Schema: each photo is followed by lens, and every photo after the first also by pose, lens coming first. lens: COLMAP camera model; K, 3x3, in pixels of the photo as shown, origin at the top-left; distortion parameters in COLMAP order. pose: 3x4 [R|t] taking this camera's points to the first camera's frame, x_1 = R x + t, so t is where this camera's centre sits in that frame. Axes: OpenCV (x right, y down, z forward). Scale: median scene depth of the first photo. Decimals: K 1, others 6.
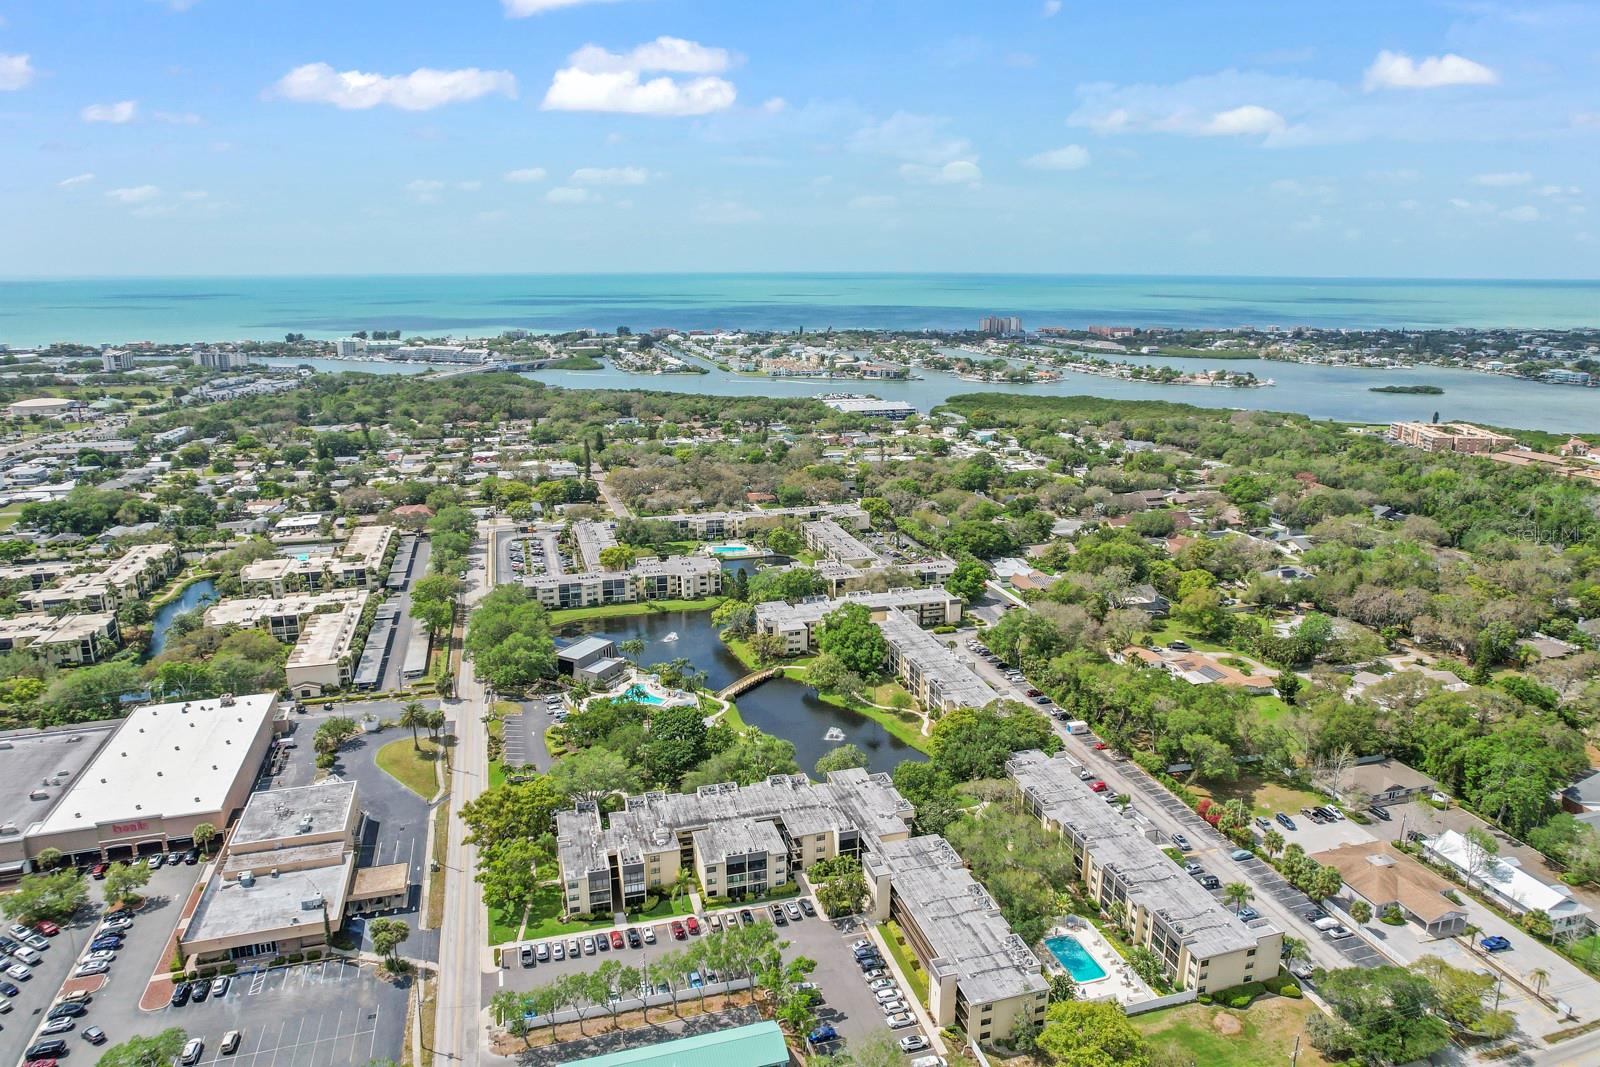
lens RADIAL K [[1024.2, 0, 800.0], [0, 1024.2, 533.5], [0, 0, 1]] dist [-0.072954, 0.065103]
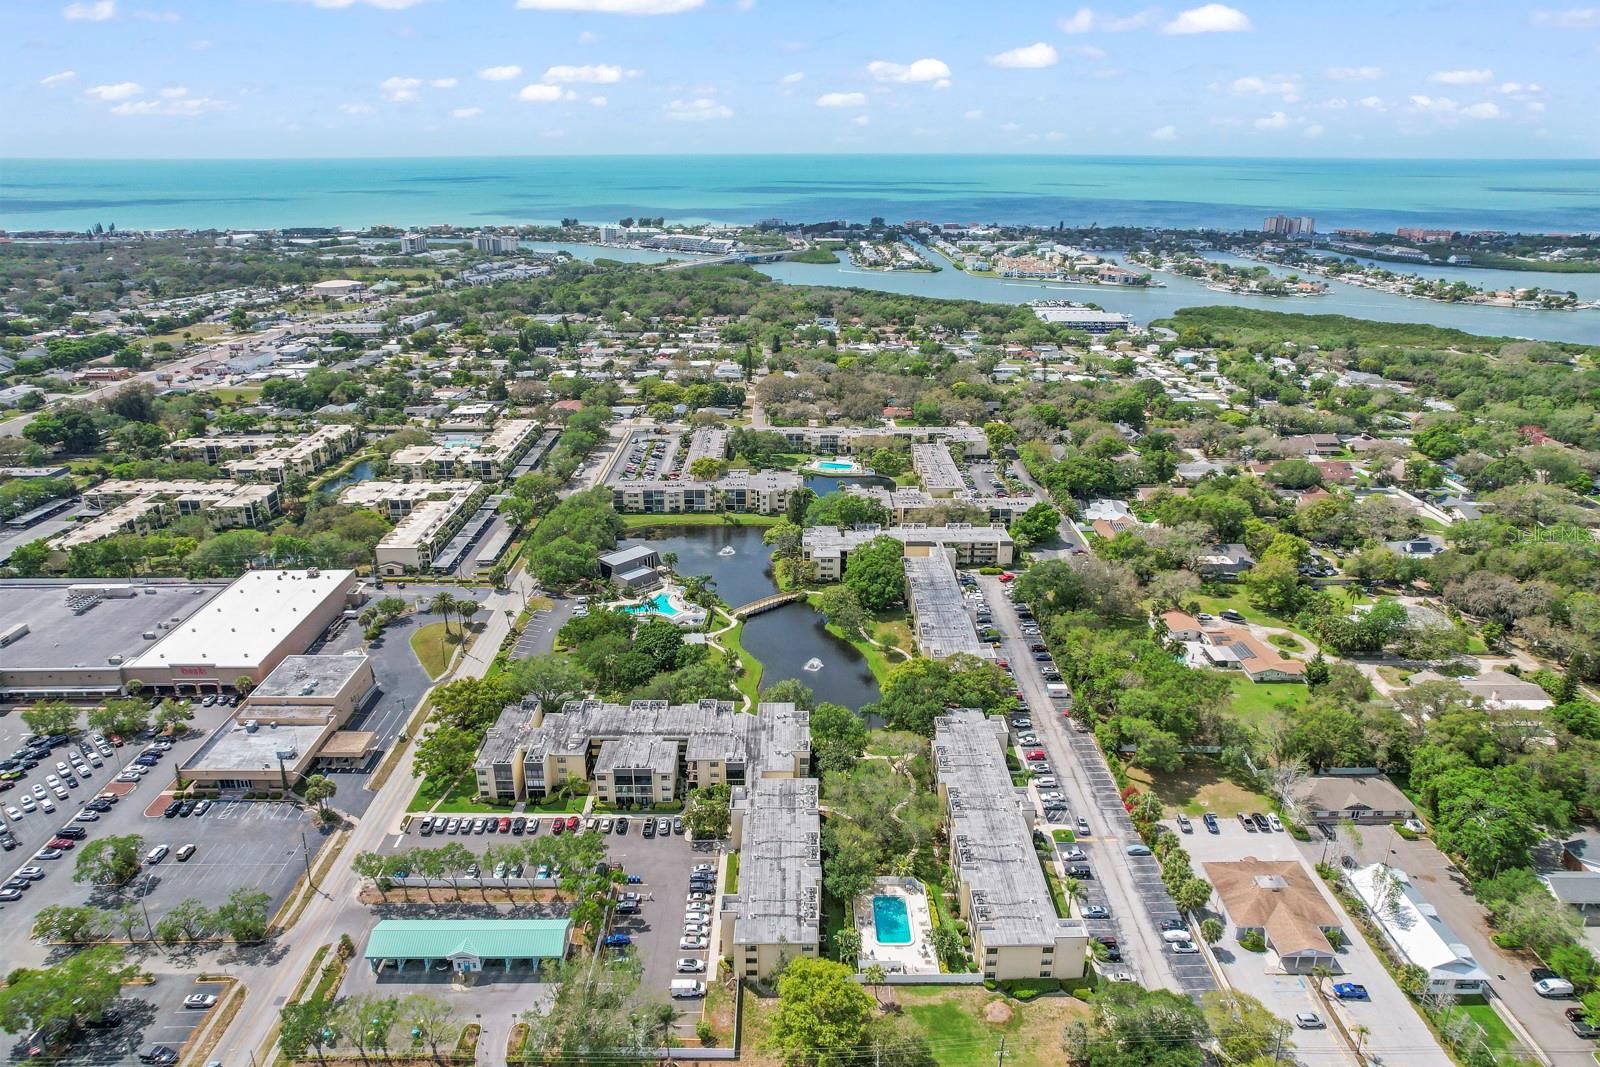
lens RADIAL K [[1024.2, 0, 800.0], [0, 1024.2, 533.5], [0, 0, 1]] dist [-0.072954, 0.065103]
pose [[0.961636, 0.095619, -0.257124, 0.220303], [-0.067757, 0.991036, 0.115136, -0.043293], [0.265828, -0.093297, 0.959495, 0.012006]]
